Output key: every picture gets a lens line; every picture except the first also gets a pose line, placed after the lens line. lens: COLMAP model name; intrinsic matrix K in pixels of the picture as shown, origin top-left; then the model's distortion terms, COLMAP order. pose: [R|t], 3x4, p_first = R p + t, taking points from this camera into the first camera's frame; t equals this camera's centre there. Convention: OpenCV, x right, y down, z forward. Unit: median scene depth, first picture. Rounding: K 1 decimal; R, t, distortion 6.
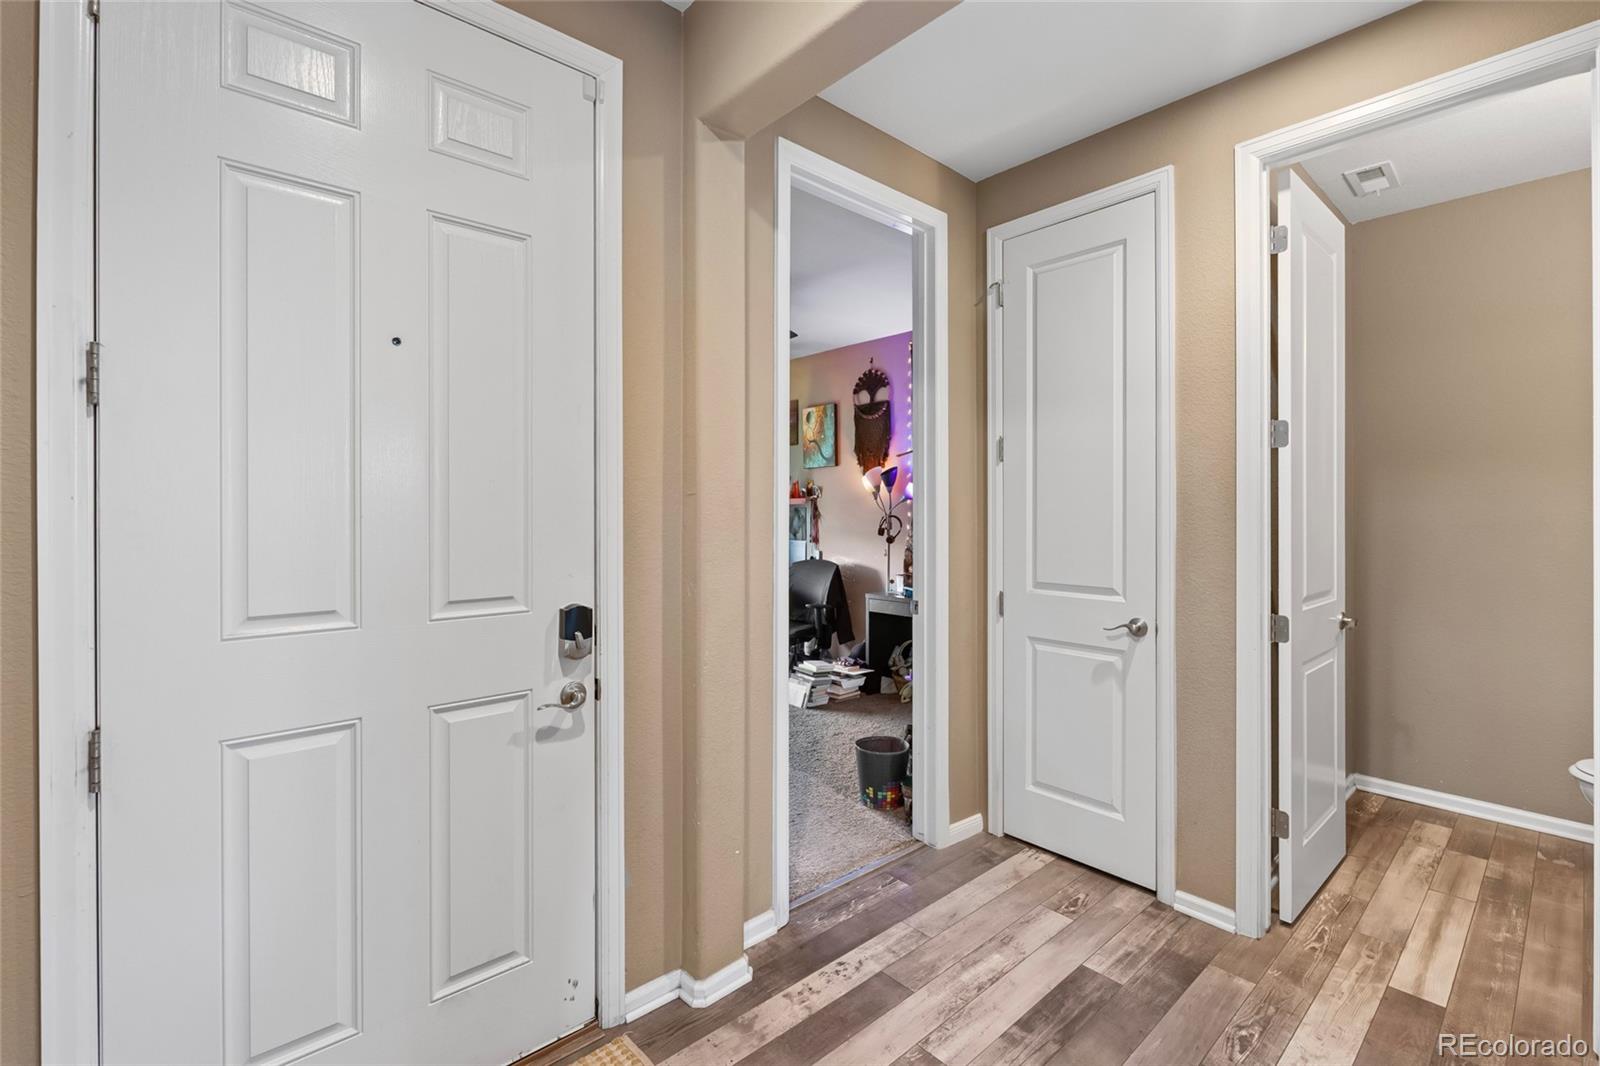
lens RADIAL K [[704.0, 0, 802.3], [0, 704.0, 529.1], [0, 0, 1]] dist [-0.005222, 0.000618]
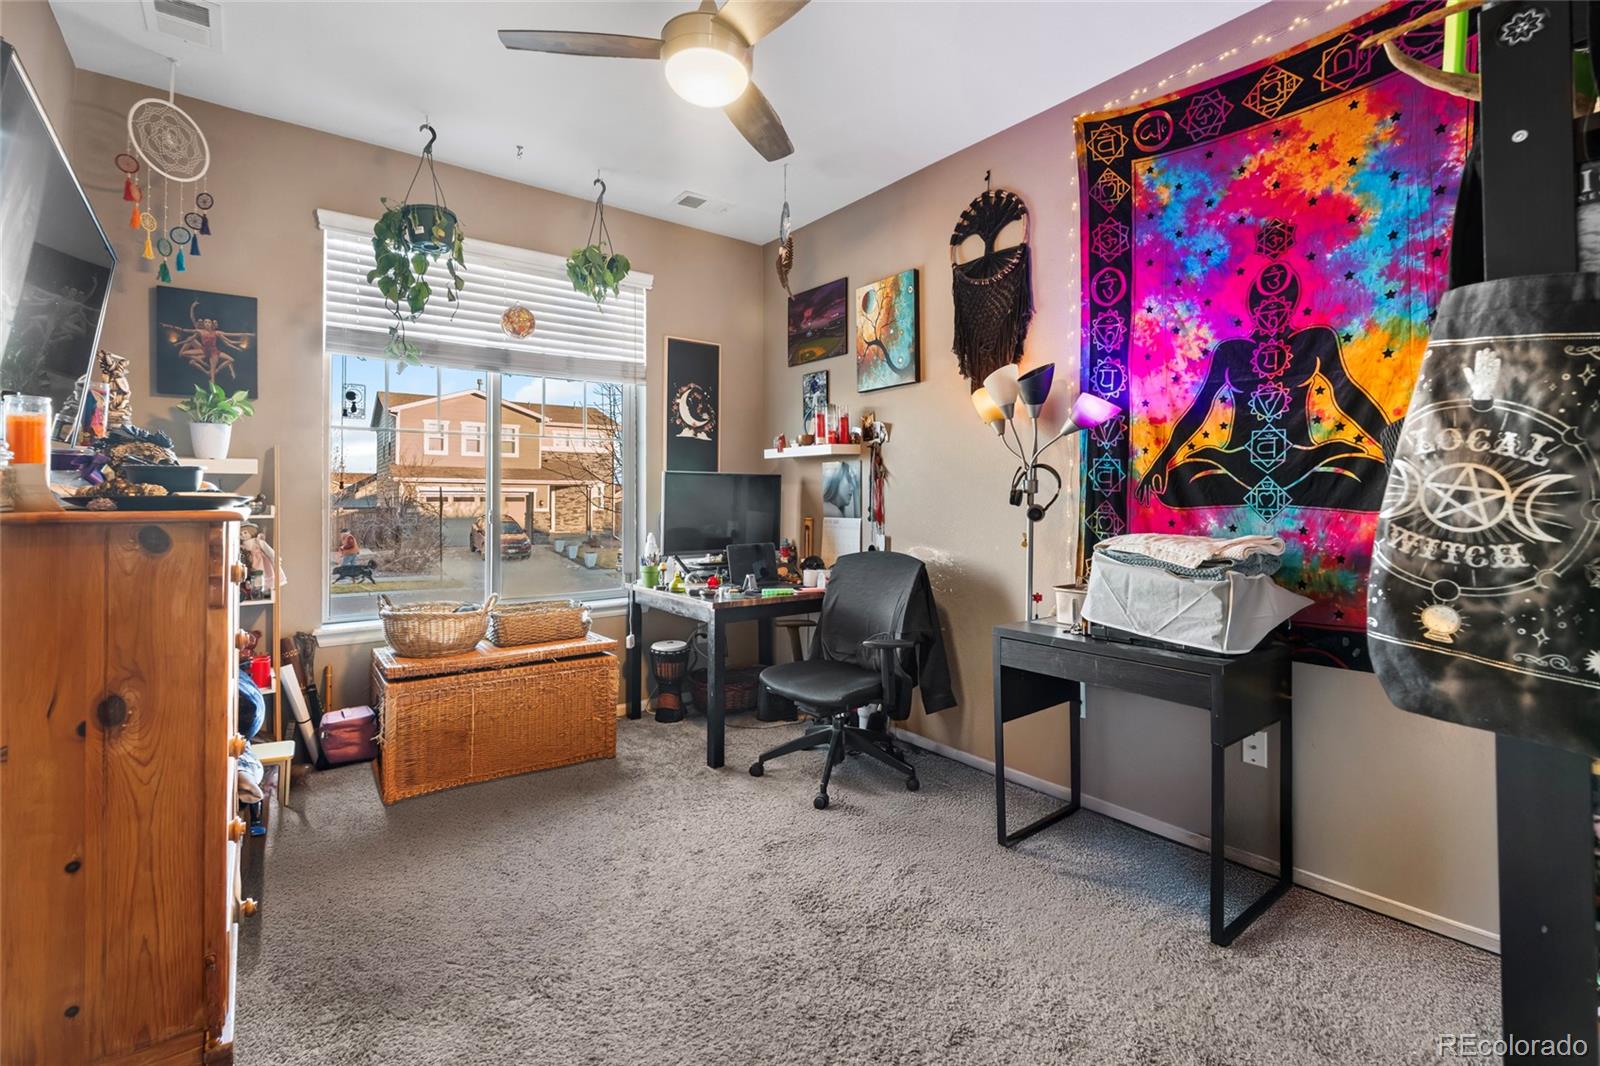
lens RADIAL K [[704.0, 0, 798.1], [0, 704.0, 518.9], [0, 0, 1]] dist [-0.005222, 0.000618]
pose [[0.997290, 0.002060, -0.073545, -0.004150], [-0.001825, 0.999993, 0.003253, 0.016277], [0.073551, -0.003110, 0.997287, 0.458592]]
